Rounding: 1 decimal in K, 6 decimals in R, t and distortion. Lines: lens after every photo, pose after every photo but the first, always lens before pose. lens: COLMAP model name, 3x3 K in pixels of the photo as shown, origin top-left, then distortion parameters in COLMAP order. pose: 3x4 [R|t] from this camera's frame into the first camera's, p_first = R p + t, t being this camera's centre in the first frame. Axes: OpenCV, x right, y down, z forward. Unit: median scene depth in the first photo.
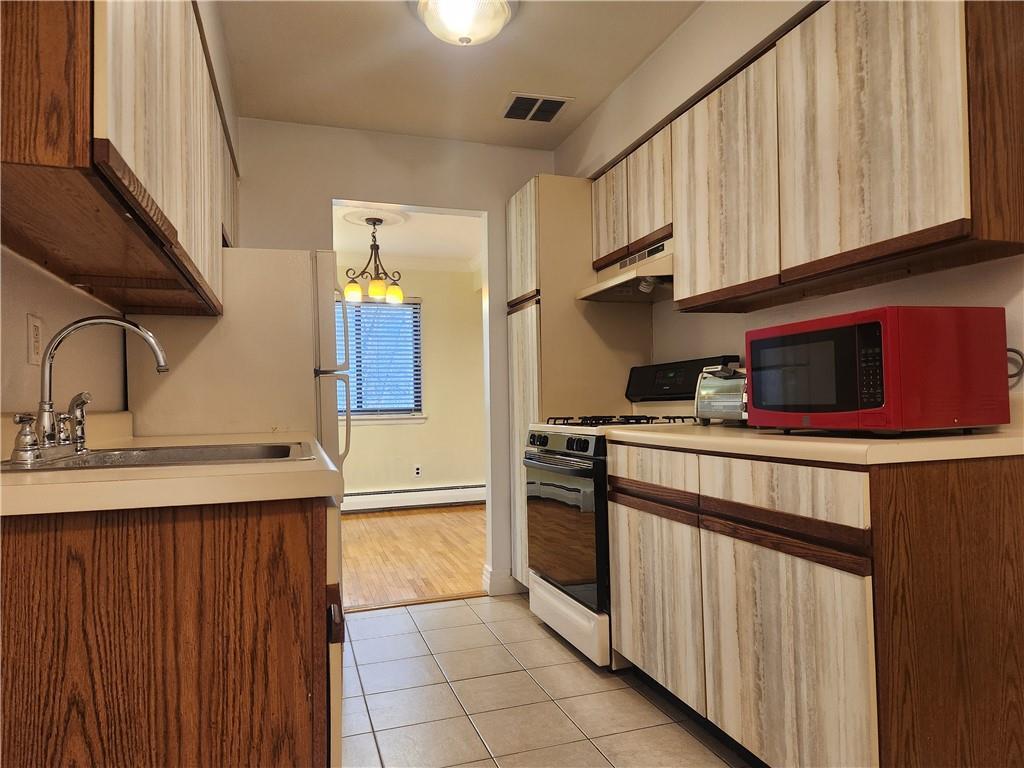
lens RADIAL K [[680.3, 0, 512.0], [0, 680.3, 384.0], [0, 0, 1]] dist [0.000171, 0.036031]
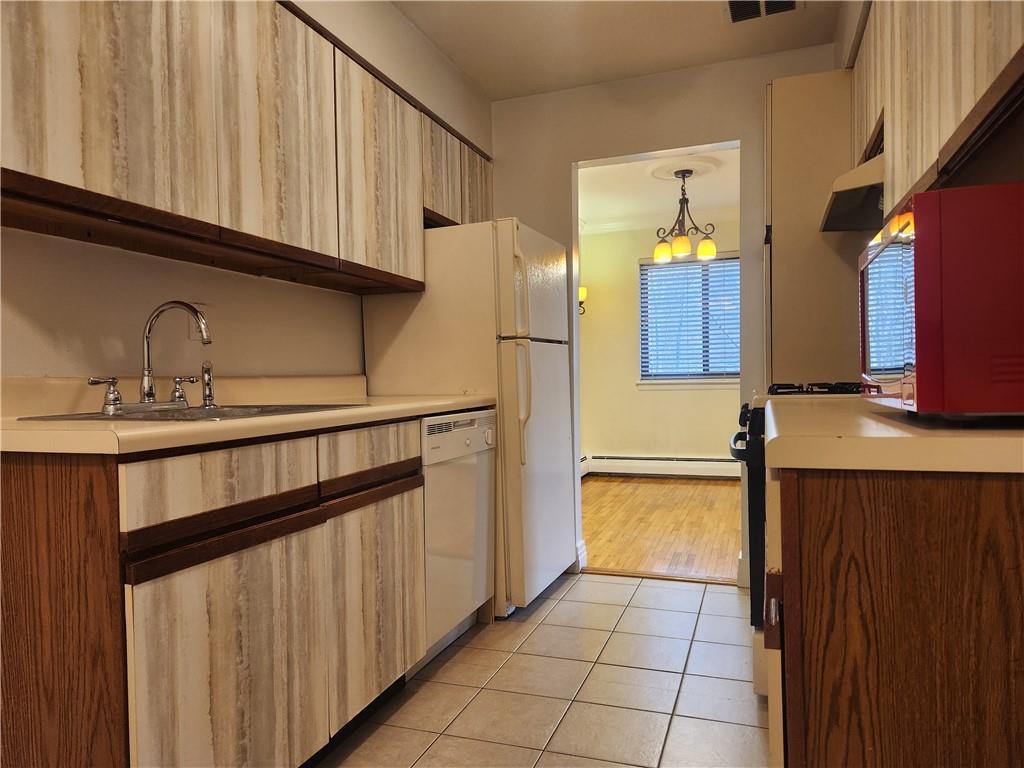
lens RADIAL K [[668.2, 0, 512.0], [0, 668.2, 384.0], [0, 0, 1]] dist [0.066895, -0.055363]
pose [[0.796698, 0.010223, -0.604291, 0.684641], [0.023092, 0.998612, 0.047339, 0.009865], [0.603936, -0.051669, 0.795356, 0.379782]]
